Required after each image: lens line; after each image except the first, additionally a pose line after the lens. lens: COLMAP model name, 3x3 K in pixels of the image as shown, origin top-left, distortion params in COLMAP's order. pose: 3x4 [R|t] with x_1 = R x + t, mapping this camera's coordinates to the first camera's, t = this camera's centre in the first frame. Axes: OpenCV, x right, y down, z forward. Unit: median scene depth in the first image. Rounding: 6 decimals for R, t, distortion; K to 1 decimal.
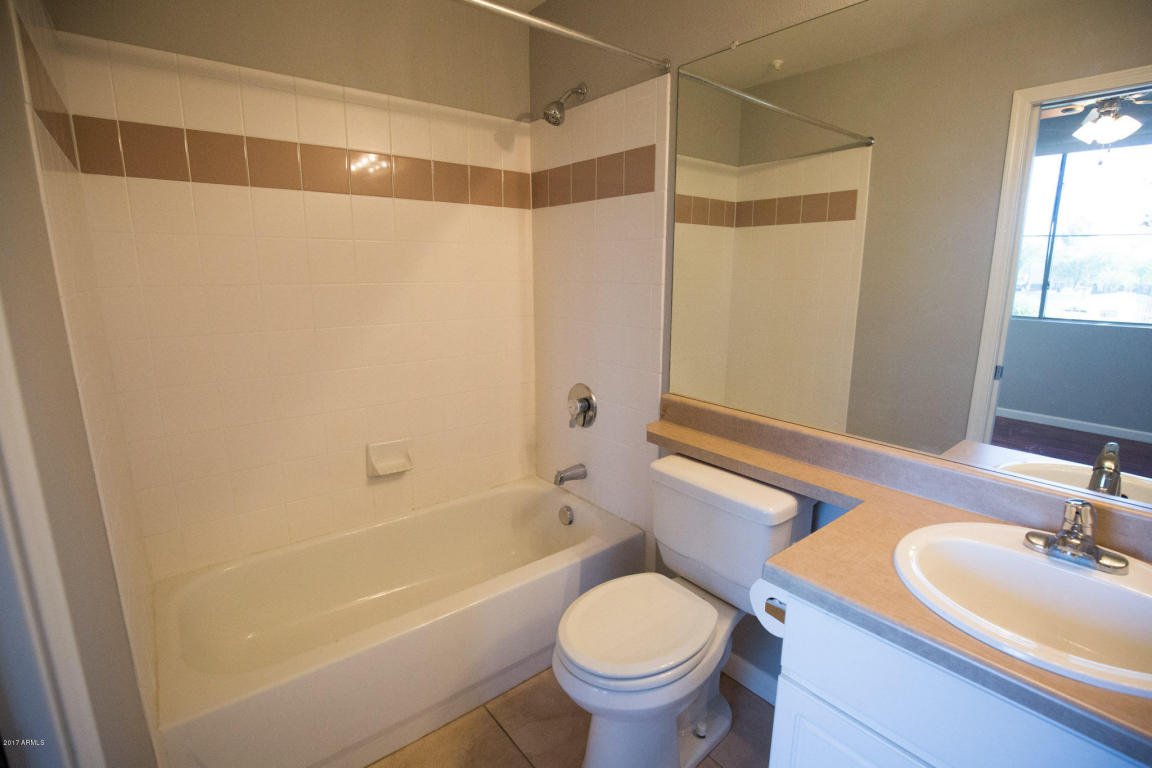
lens RADIAL K [[539.2, 0, 581.5], [0, 539.2, 370.1], [0, 0, 1]] dist [-0.020028, -0.000071]
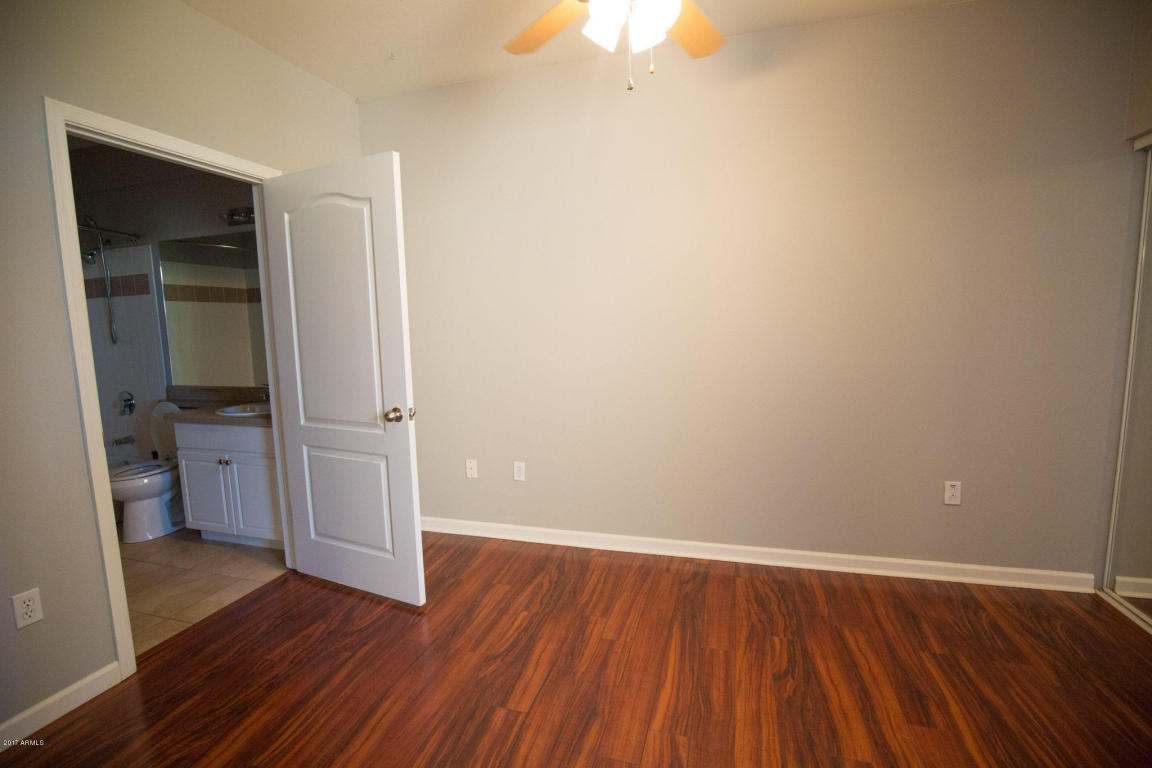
lens RADIAL K [[526.4, 0, 579.6], [0, 526.4, 380.0], [0, 0, 1]] dist [-0.040667, 0.007101]
pose [[0.823684, -0.089656, 0.559917, 0.307051], [0.135485, 0.989939, -0.040798, 0.270410], [-0.550626, 0.109465, 0.827544, -1.332531]]
